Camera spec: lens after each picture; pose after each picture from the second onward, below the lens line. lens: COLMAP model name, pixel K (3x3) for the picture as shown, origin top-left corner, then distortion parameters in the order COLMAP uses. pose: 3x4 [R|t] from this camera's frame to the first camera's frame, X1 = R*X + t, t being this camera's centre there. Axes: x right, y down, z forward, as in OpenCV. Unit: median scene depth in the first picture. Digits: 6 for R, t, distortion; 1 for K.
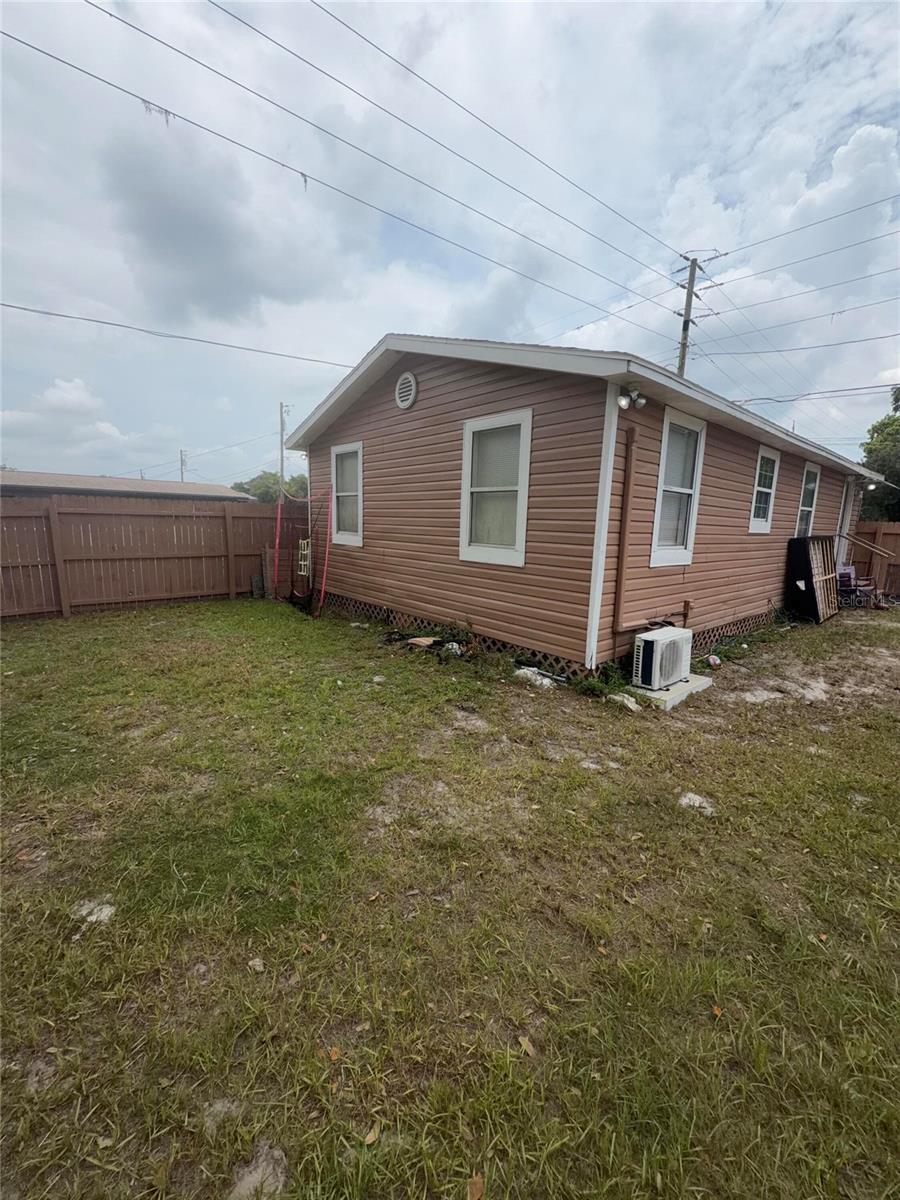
lens RADIAL K [[475.6, 0, 449.5], [0, 475.6, 595.4], [0, 0, 1]] dist [0.001676, -0.000047]
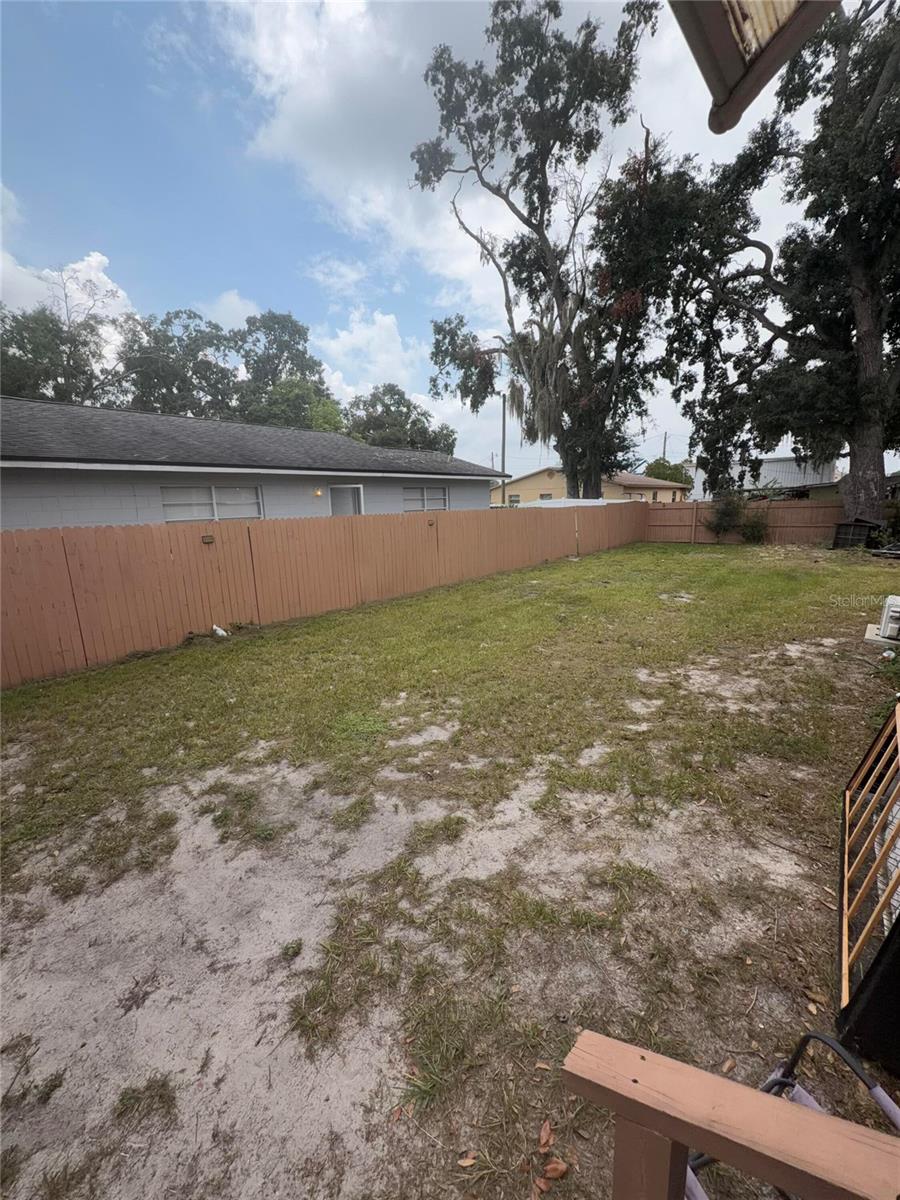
lens RADIAL K [[475.6, 0, 451.0], [0, 475.6, 599.3], [0, 0, 1]] dist [0.001676, -0.000047]
pose [[-0.992838, 0.019067, -0.117936, 0.049497], [-0.023986, 0.935266, 0.353132, -0.010146], [0.117034, 0.353431, -0.928111, 0.054565]]
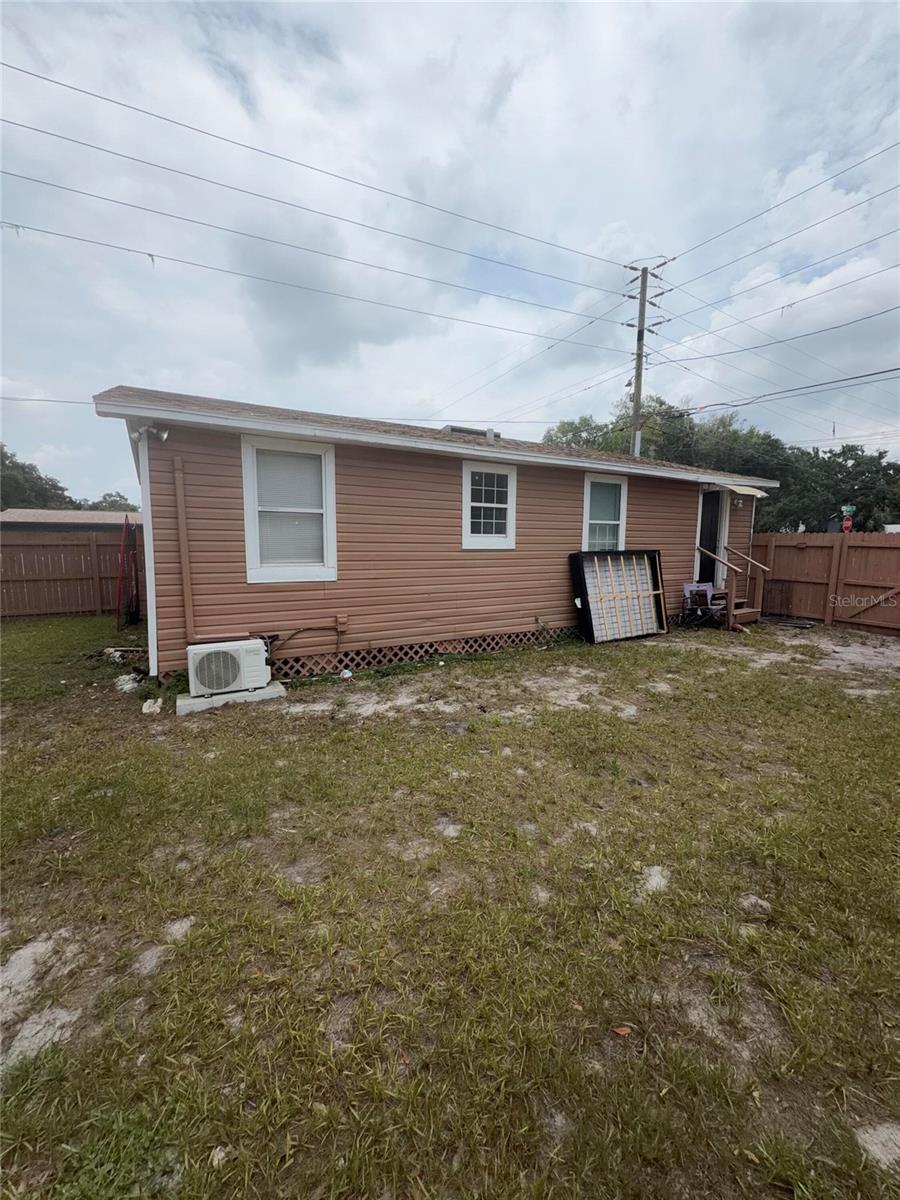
lens RADIAL K [[475.6, 0, 453.1], [0, 475.6, 598.9], [0, 0, 1]] dist [0.001676, -0.000047]
pose [[0.982439, -0.001856, -0.186575, 0.028666], [-0.005910, 0.999139, -0.041060, 0.000443], [0.186491, 0.041442, 0.981582, 0.001076]]
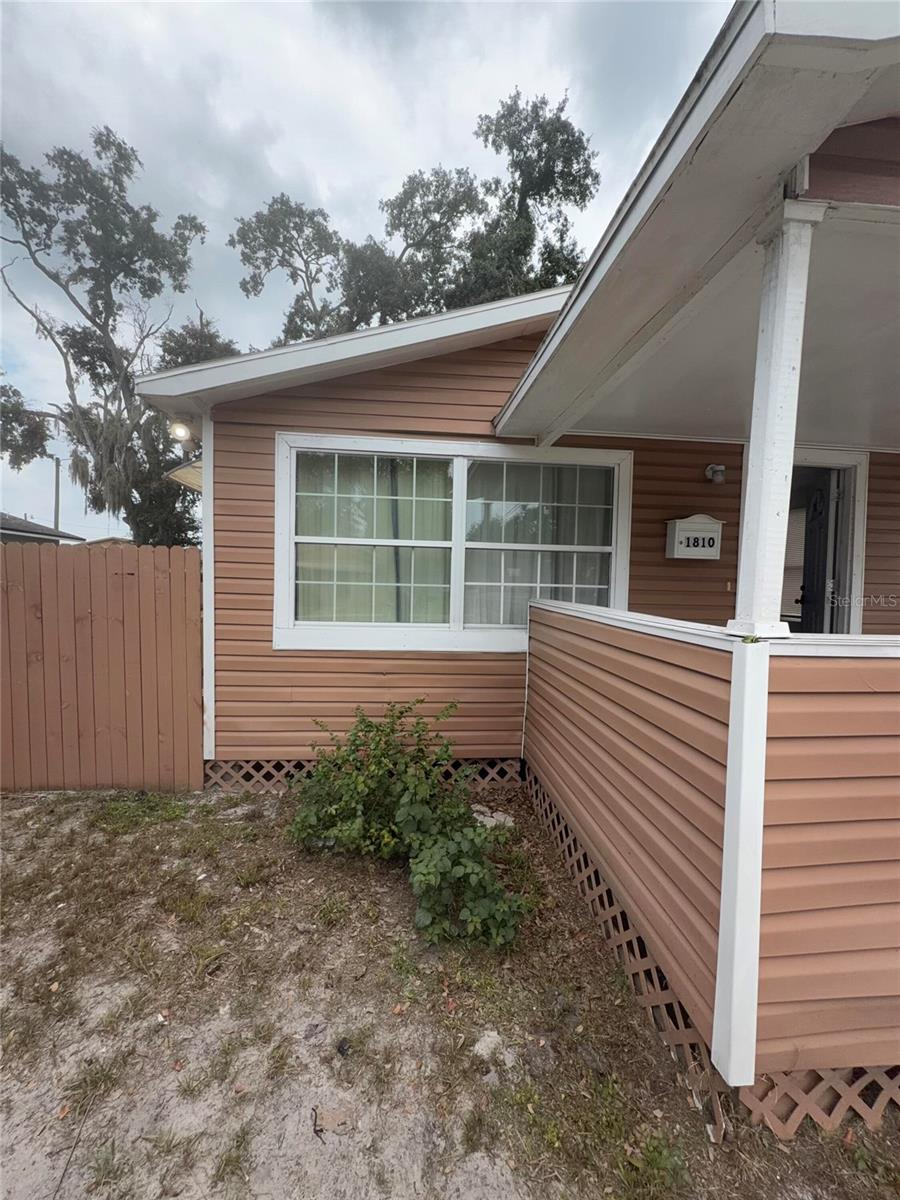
lens RADIAL K [[475.6, 0, 446.9], [0, 475.6, 601.3], [0, 0, 1]] dist [0.001676, -0.000047]
pose [[-0.580835, -0.014604, -0.813890, 0.062350], [-0.173198, 0.979162, 0.106034, -0.011234], [0.795382, 0.202553, -0.571262, 0.079988]]
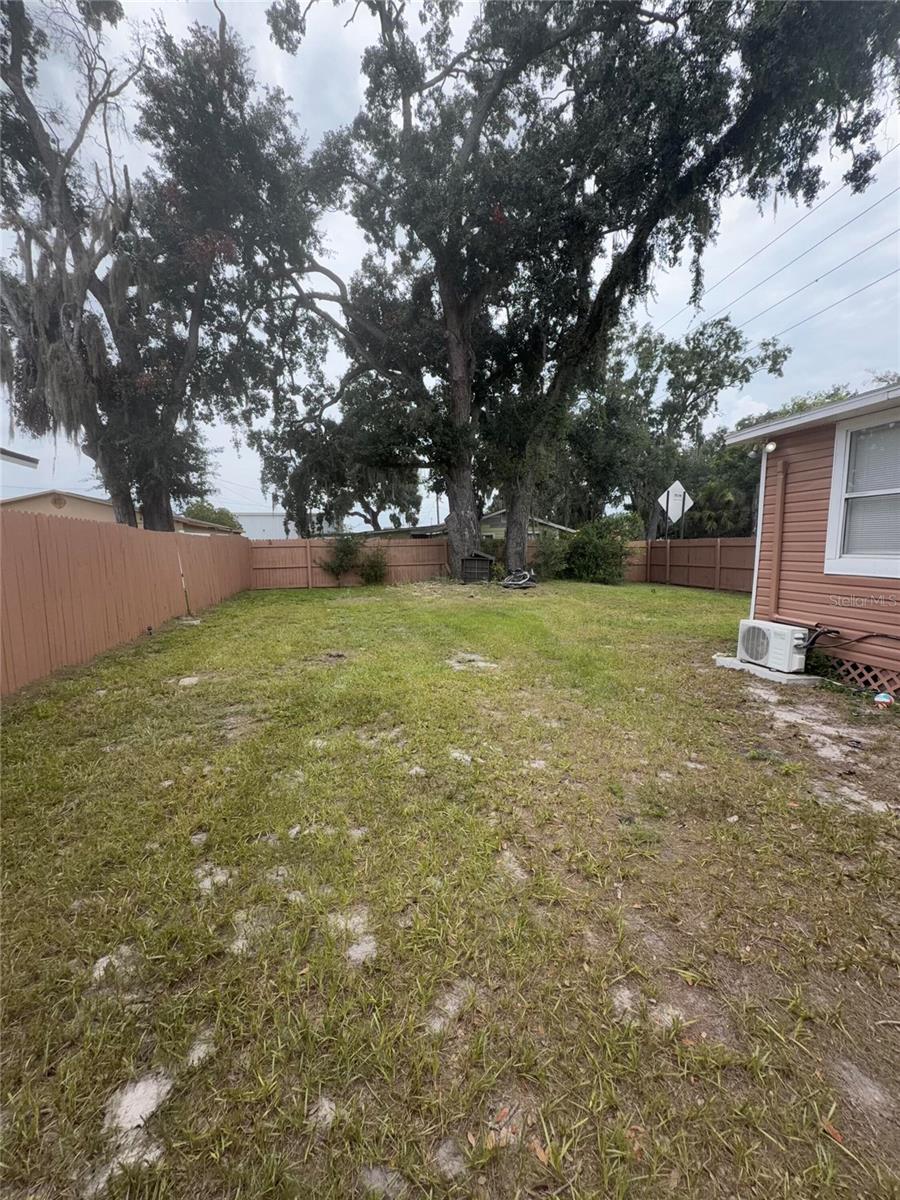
lens RADIAL K [[475.6, 0, 450.1], [0, 475.6, 598.9], [0, 0, 1]] dist [0.001676, -0.000047]
pose [[-0.491965, 0.070675, -0.867742, 0.046822], [-0.143918, 0.976385, 0.161118, -0.001494], [0.858637, 0.204148, -0.470176, 0.021286]]
